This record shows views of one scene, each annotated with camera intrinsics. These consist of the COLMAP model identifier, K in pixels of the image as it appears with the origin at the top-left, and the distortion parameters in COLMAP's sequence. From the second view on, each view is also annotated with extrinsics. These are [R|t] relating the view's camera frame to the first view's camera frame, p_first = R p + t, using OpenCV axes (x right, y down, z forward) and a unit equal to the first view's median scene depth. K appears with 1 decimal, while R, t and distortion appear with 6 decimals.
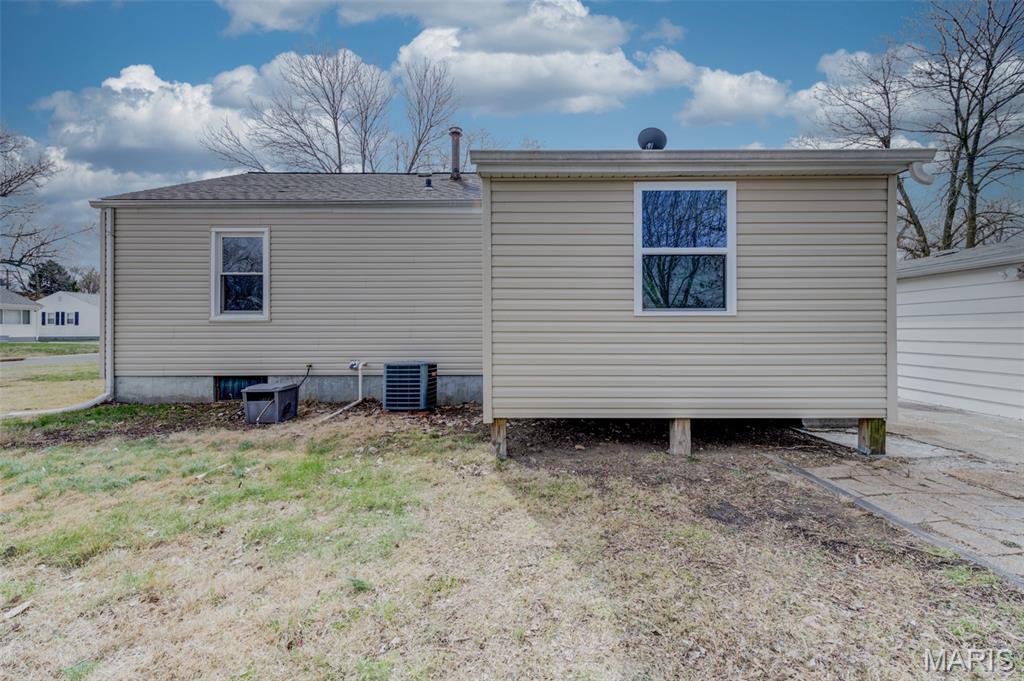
lens RADIAL K [[398.9, 0, 511.6], [0, 398.9, 331.0], [0, 0, 1]] dist [0.009842, -0.000500]
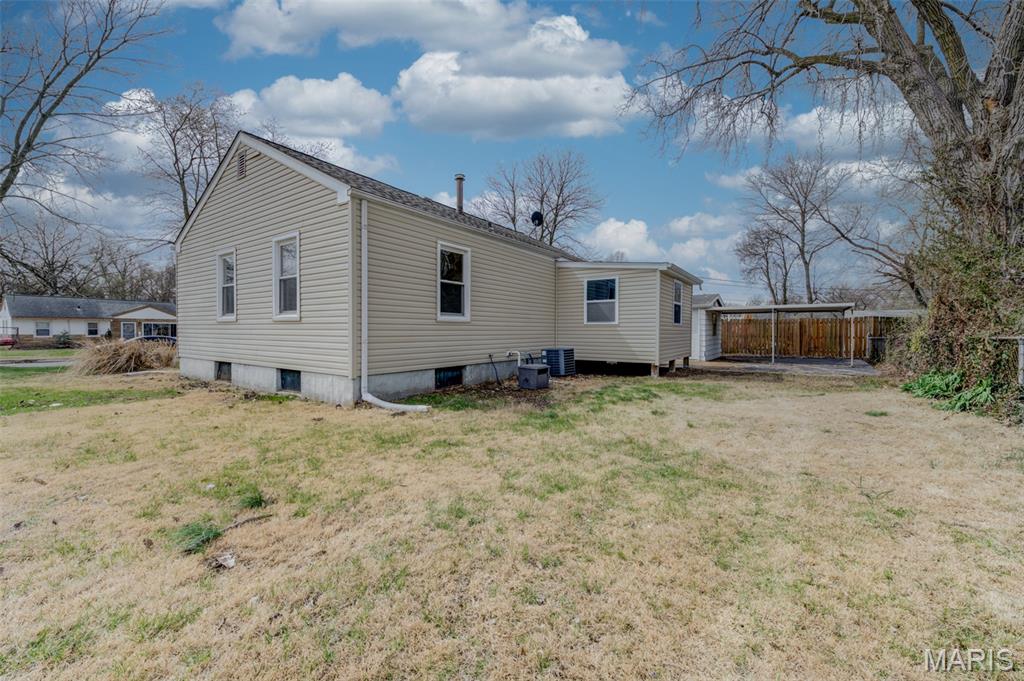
lens RADIAL K [[398.9, 0, 510.3], [0, 398.9, 343.2], [0, 0, 1]] dist [0.009842, -0.000500]
pose [[0.560738, -0.018409, 0.827789, -1.574759], [0.002605, 0.999787, 0.020470, 0.016954], [-0.827989, -0.009321, 0.560667, 0.177447]]
